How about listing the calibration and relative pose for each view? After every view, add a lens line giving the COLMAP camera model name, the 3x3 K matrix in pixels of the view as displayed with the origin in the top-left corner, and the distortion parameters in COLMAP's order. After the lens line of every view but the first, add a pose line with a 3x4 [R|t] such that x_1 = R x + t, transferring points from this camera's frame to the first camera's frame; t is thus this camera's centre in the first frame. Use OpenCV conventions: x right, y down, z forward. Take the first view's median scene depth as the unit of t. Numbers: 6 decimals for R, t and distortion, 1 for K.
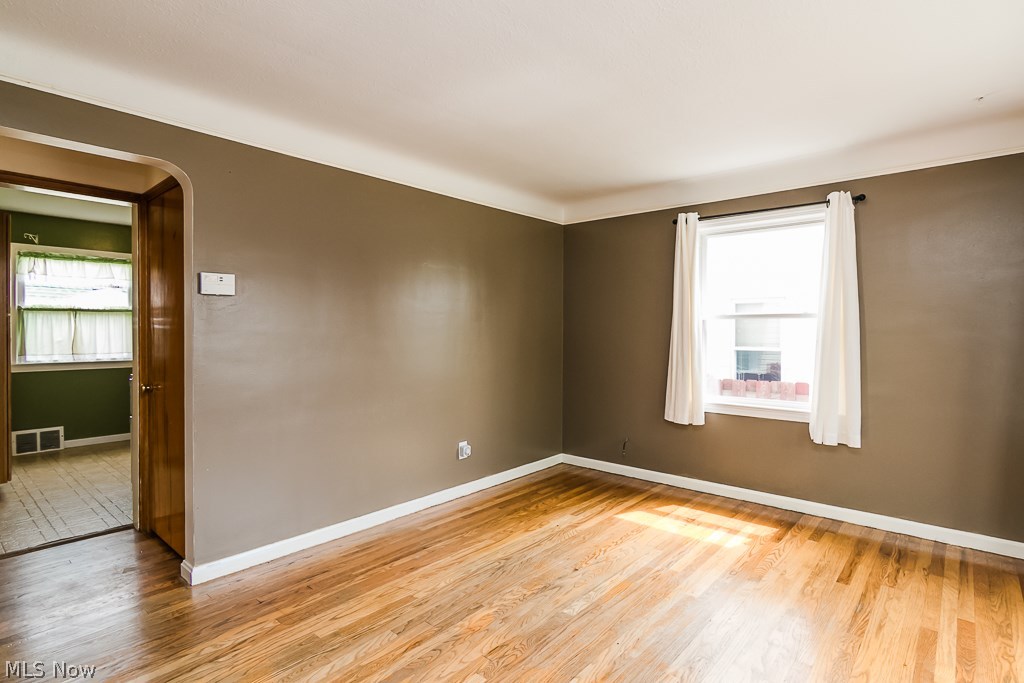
lens RADIAL K [[525.8, 0, 505.3], [0, 525.8, 334.7], [0, 0, 1]] dist [-0.005454, 0.003980]
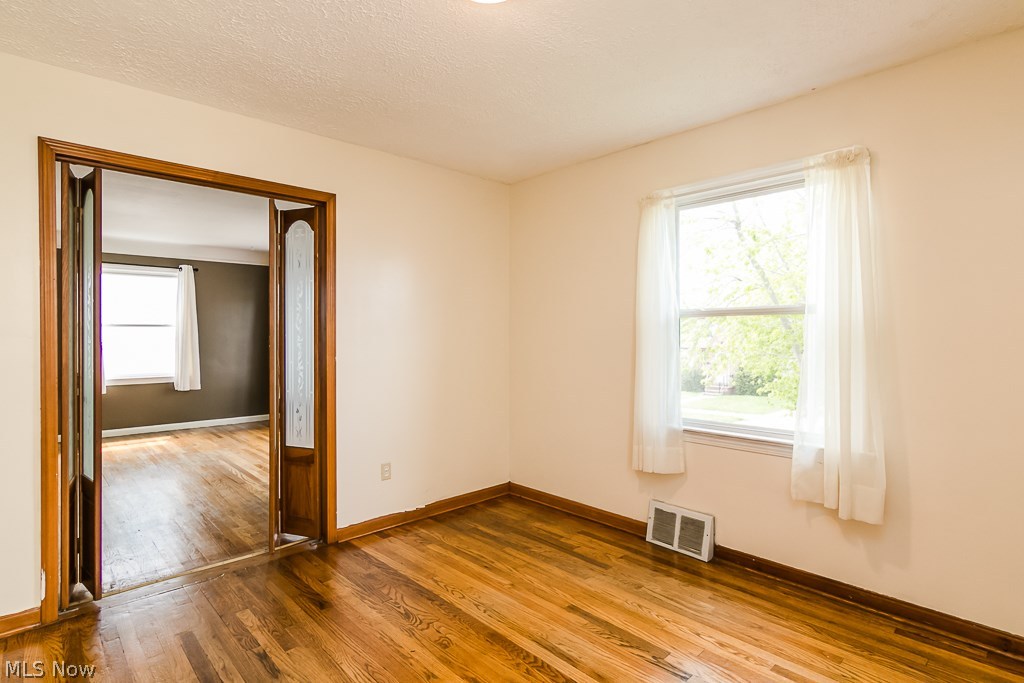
lens RADIAL K [[525.8, 0, 512.1], [0, 525.8, 342.3], [0, 0, 1]] dist [-0.005454, 0.003980]
pose [[0.093514, -0.012333, 0.995542, -1.278140], [0.013816, 0.999843, 0.011088, 0.020578], [-0.995522, 0.012717, 0.093670, -0.435597]]
